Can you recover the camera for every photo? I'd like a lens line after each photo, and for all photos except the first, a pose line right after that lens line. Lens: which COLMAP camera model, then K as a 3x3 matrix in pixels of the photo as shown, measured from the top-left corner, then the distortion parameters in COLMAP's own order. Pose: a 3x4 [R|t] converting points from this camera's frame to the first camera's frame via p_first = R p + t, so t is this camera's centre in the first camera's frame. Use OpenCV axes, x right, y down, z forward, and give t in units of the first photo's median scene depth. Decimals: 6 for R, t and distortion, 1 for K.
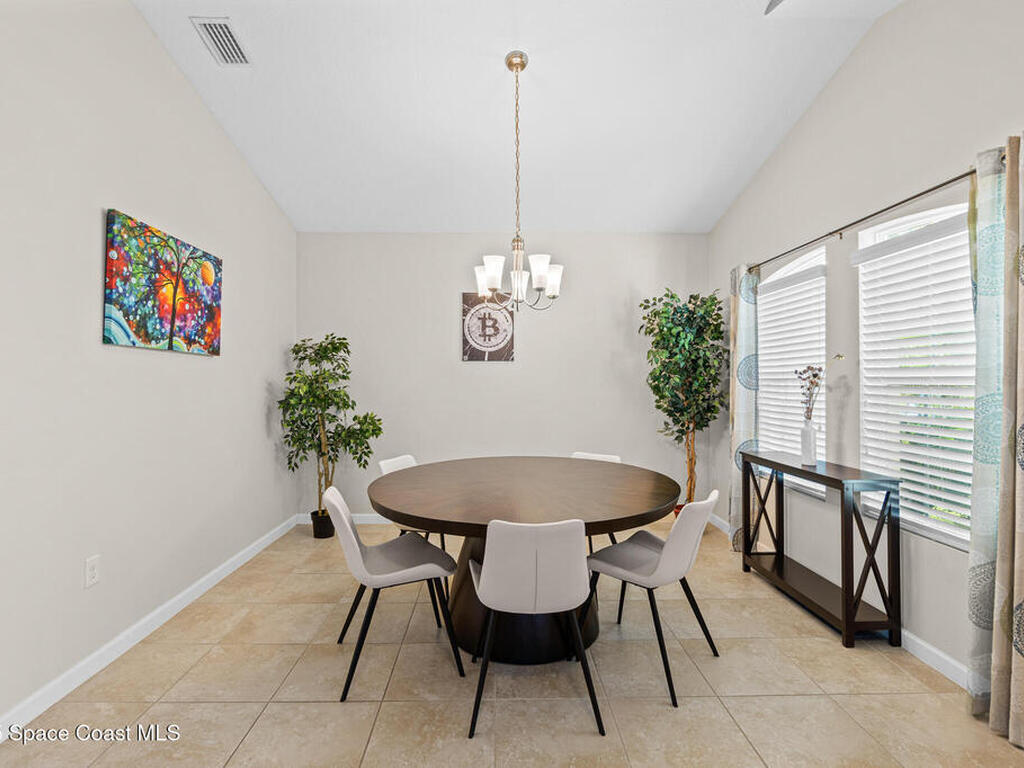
lens RADIAL K [[501.0, 0, 490.8], [0, 501.0, 380.4], [0, 0, 1]] dist [-0.007981, 0.001792]
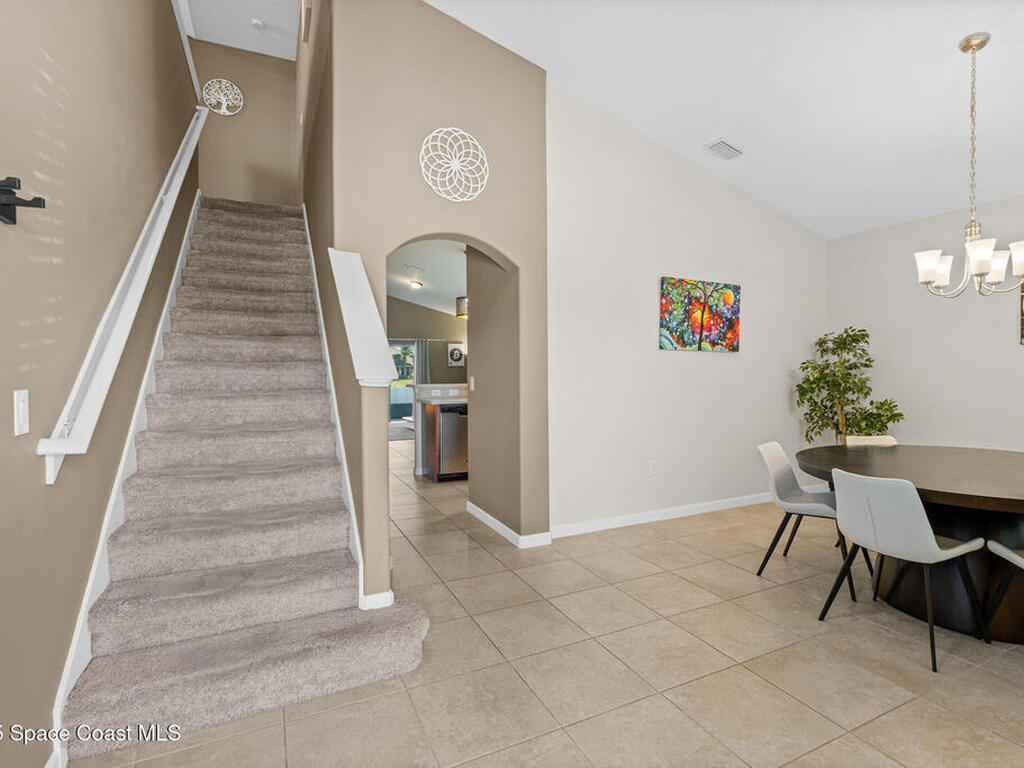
lens RADIAL K [[501.0, 0, 507.6], [0, 501.0, 381.2], [0, 0, 1]] dist [-0.007981, 0.001792]
pose [[0.413974, 0.010601, -0.910227, 0.553468], [0.003881, 0.999903, 0.013410, 0.015064], [0.910281, -0.009084, 0.413892, -0.238884]]
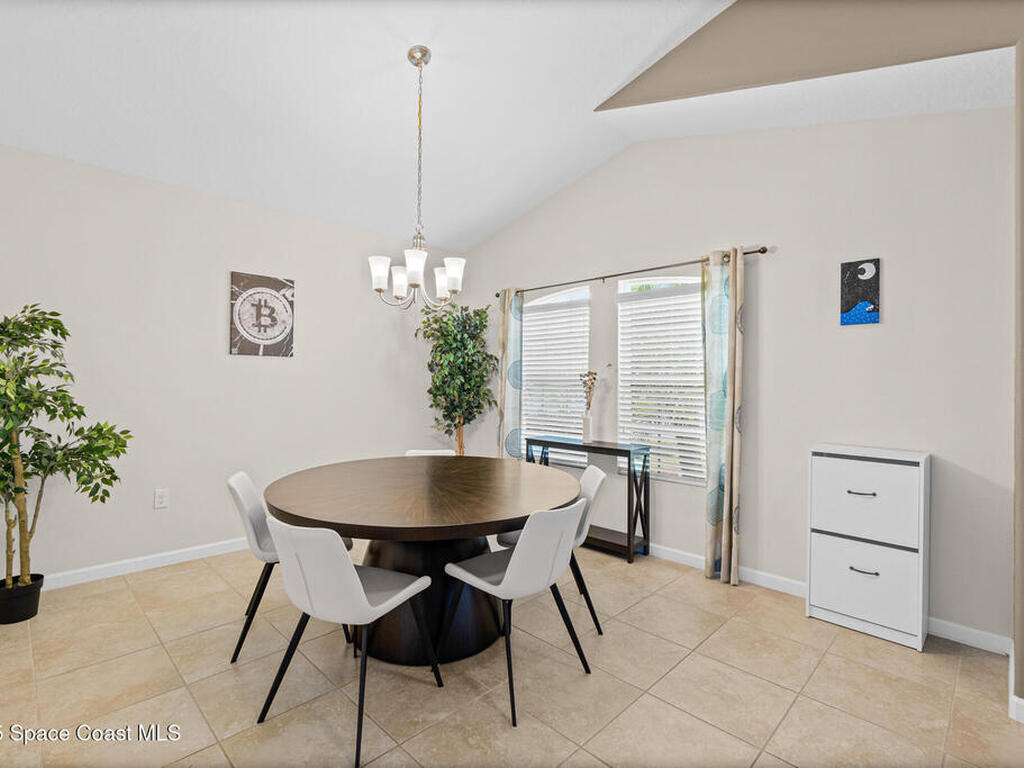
lens RADIAL K [[501.0, 0, 487.9], [0, 501.0, 380.3], [0, 0, 1]] dist [-0.007981, 0.001792]
pose [[0.723362, 0.009552, 0.690403, -0.483005], [-0.010706, 0.999939, -0.002618, 0.002038], [-0.690386, -0.005498, 0.723421, 0.176769]]
